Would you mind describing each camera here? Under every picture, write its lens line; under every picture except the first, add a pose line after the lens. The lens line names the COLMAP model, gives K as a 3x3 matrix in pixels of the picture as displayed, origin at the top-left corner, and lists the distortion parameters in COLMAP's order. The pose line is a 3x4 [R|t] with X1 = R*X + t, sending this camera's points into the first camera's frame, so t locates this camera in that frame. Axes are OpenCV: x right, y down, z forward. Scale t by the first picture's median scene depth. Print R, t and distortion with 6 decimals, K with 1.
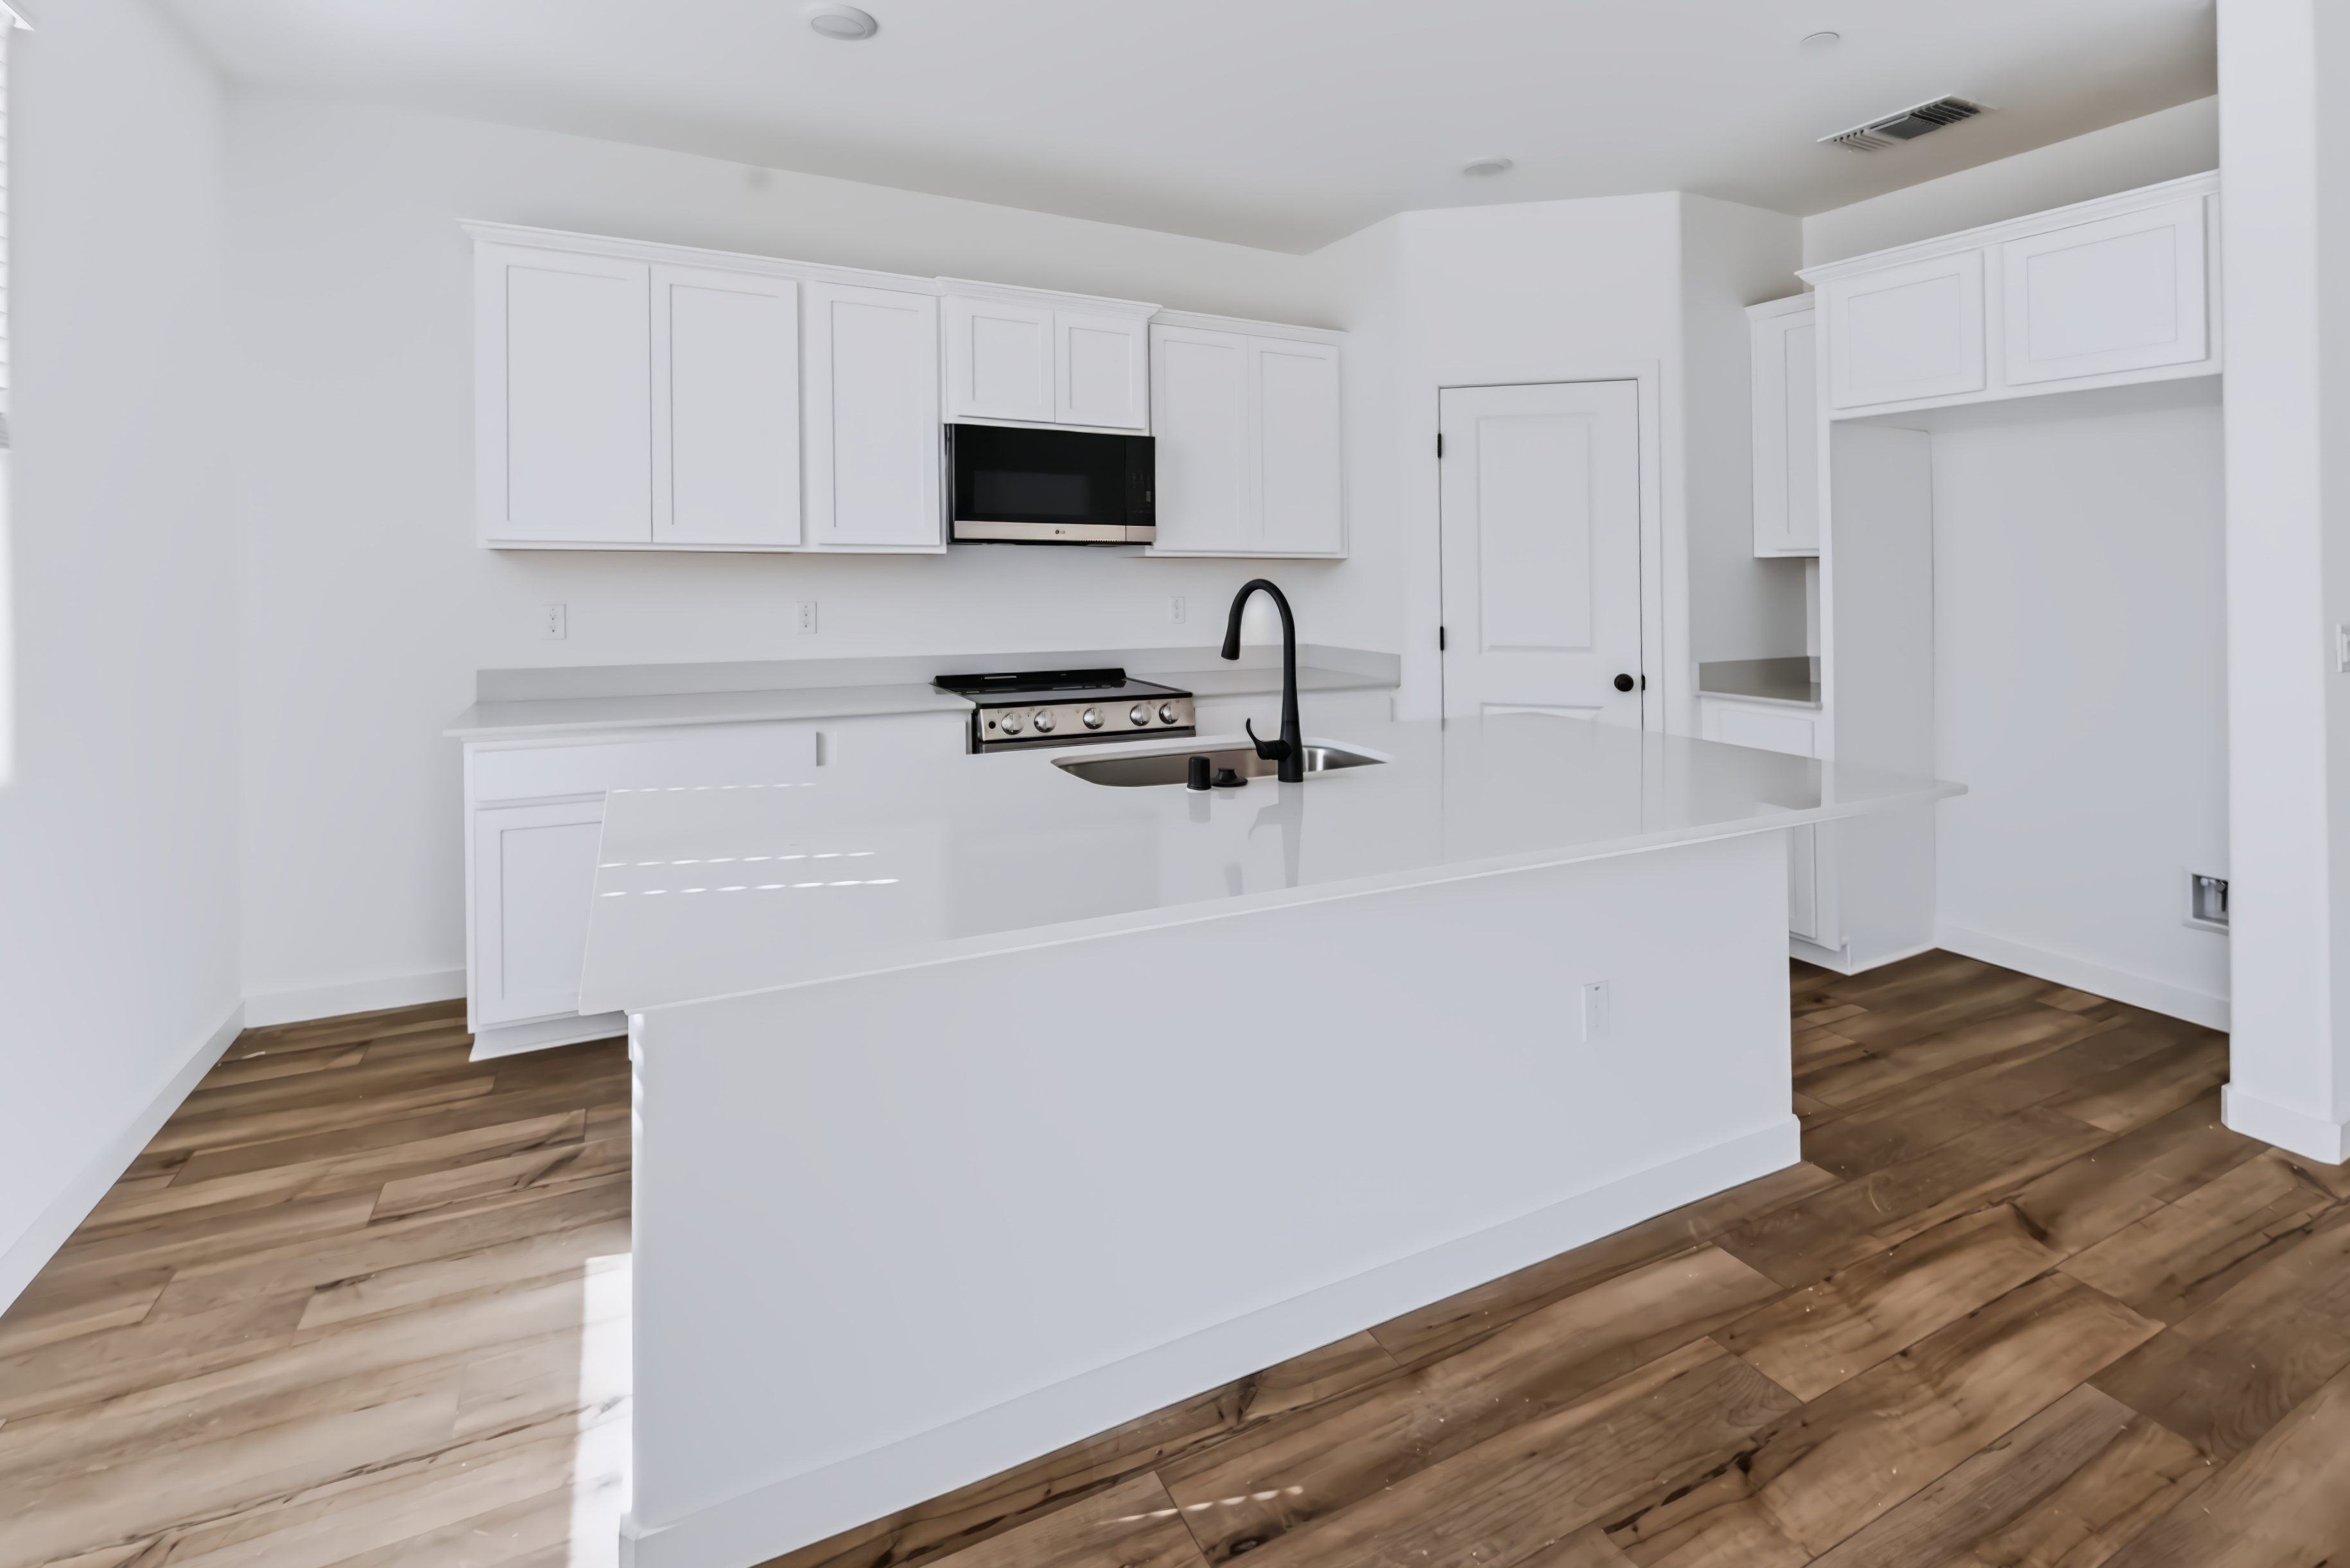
lens RADIAL K [[1069.6, 0, 1180.5], [0, 1069.6, 563.9], [0, 0, 1]] dist [-0.001983, 0.000264]
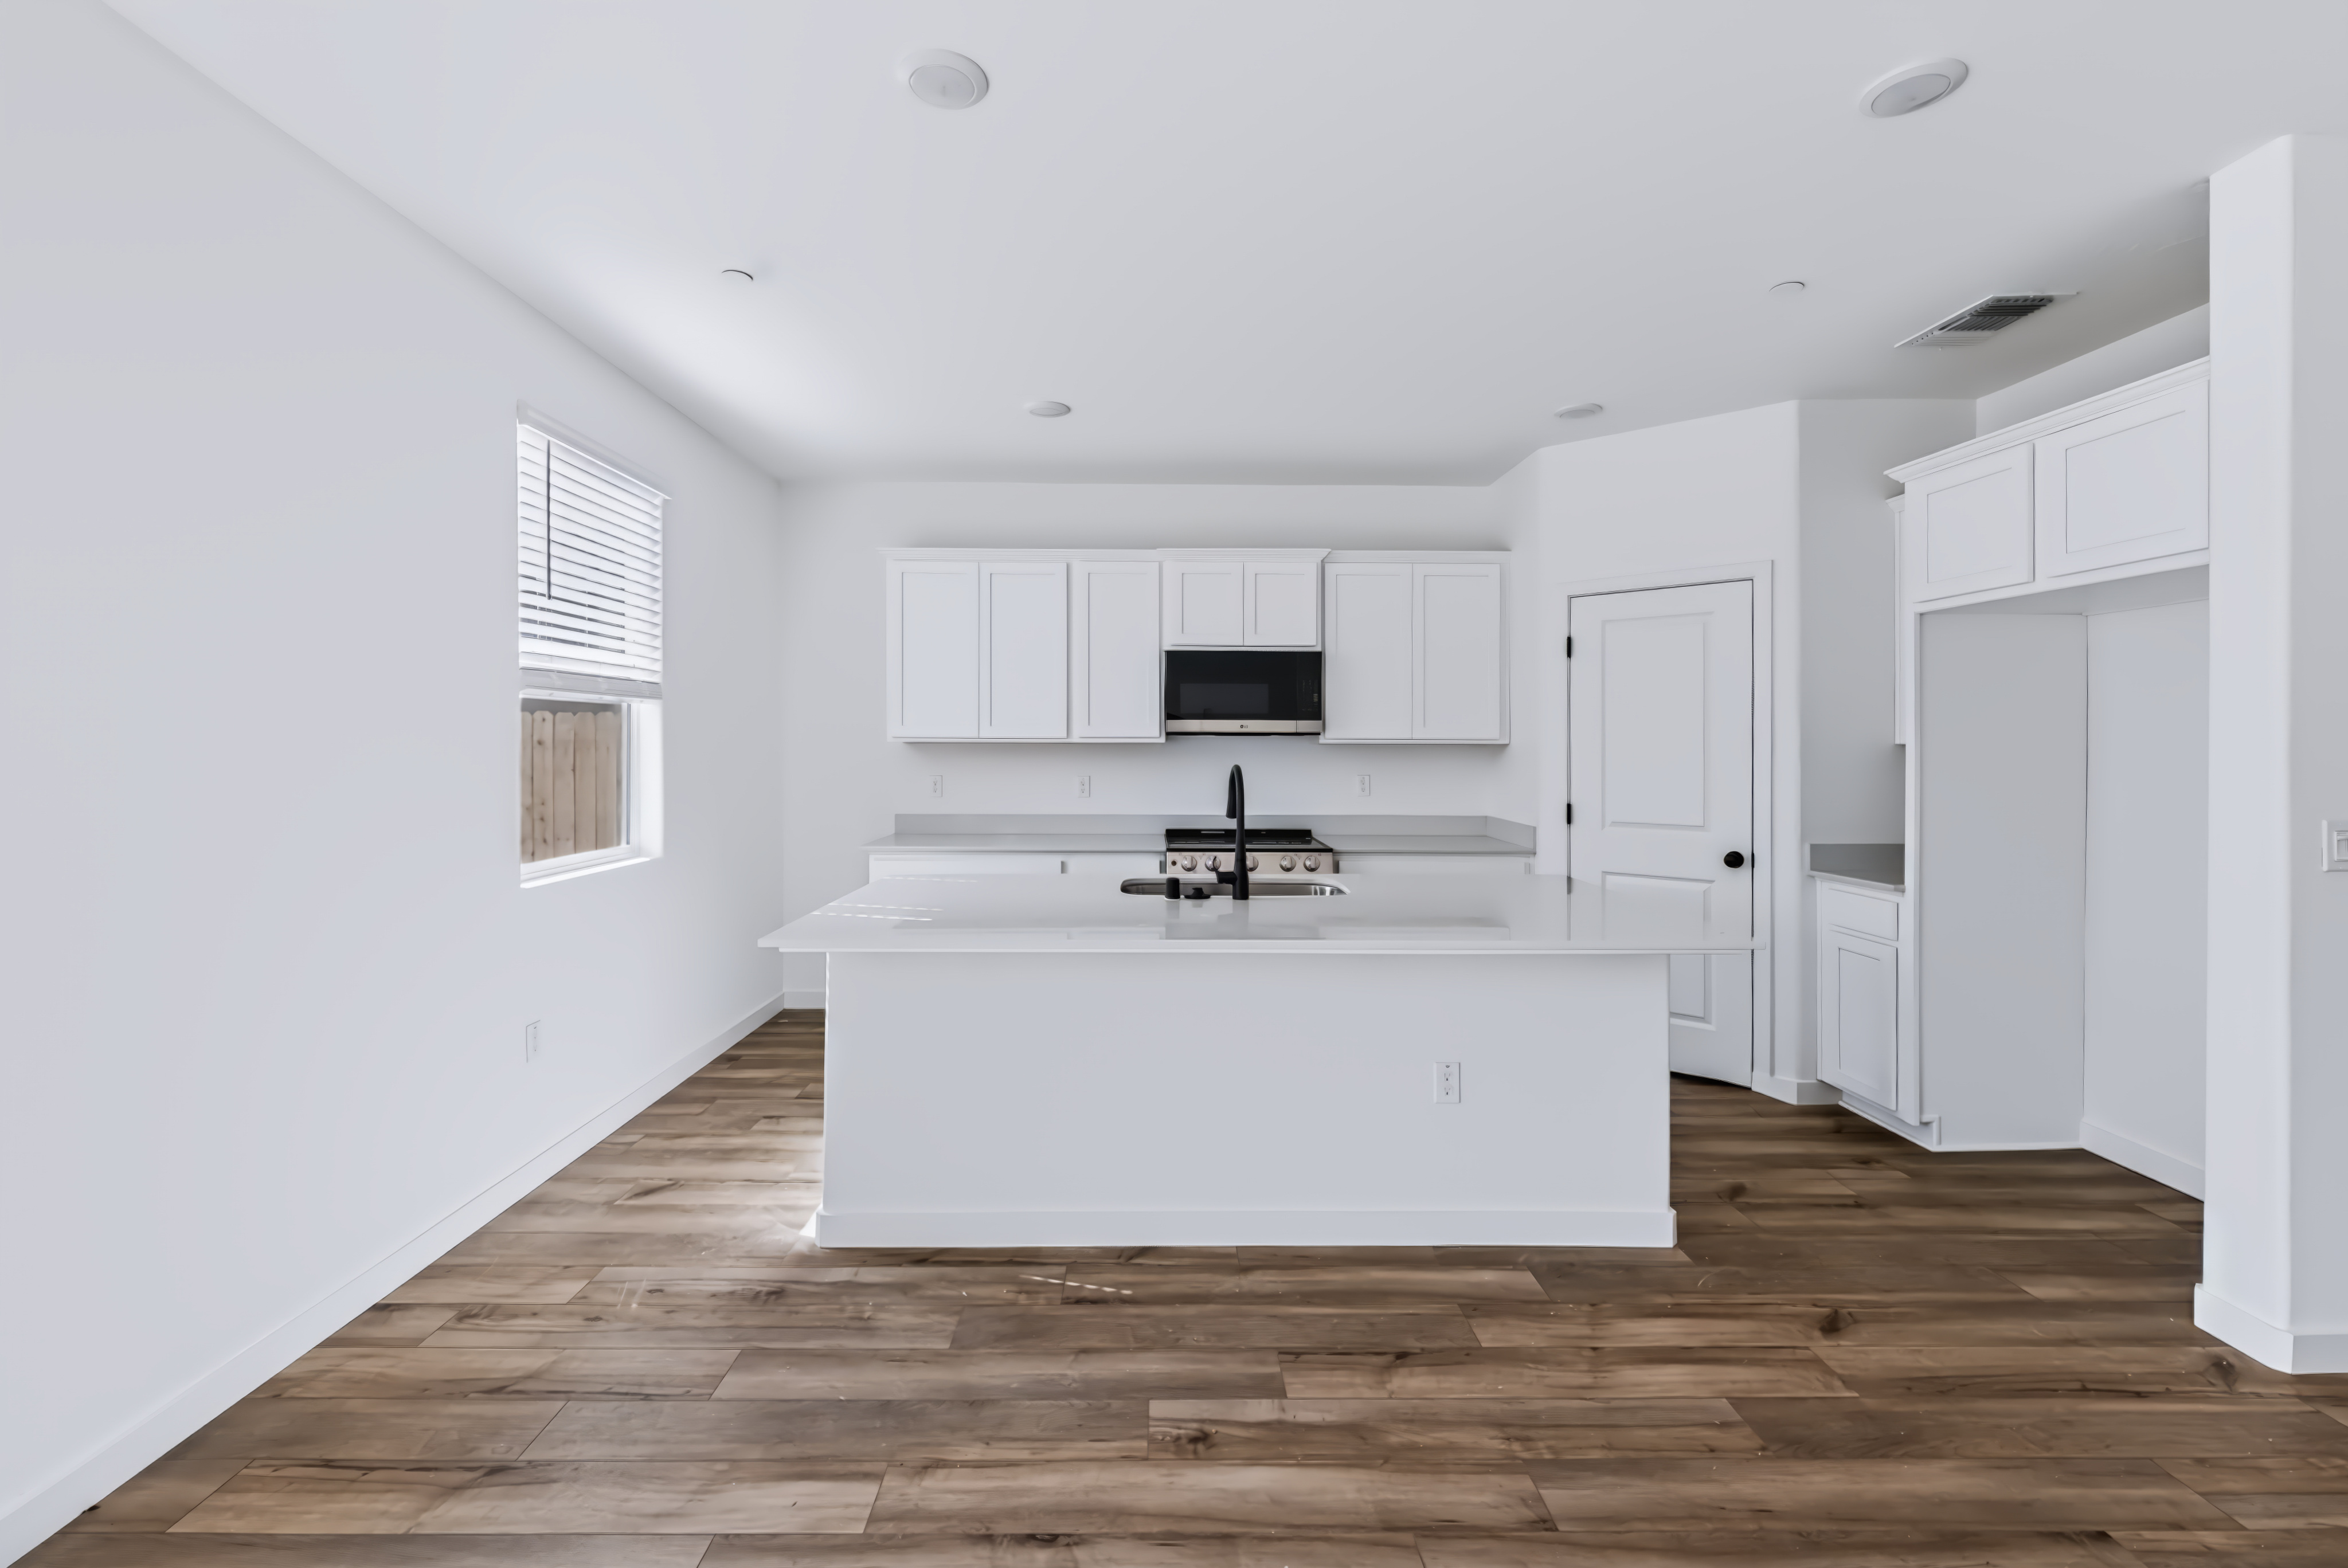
lens RADIAL K [[1001.6, 0, 1176.8], [0, 1001.6, 743.7], [0, 0, 1]] dist [0.003283, 0.000015]
pose [[0.896081, -0.000842, -0.443889, 0.424937], [0.002740, 0.999990, 0.003634, -0.014455], [0.443881, -0.004473, 0.896074, -0.199032]]
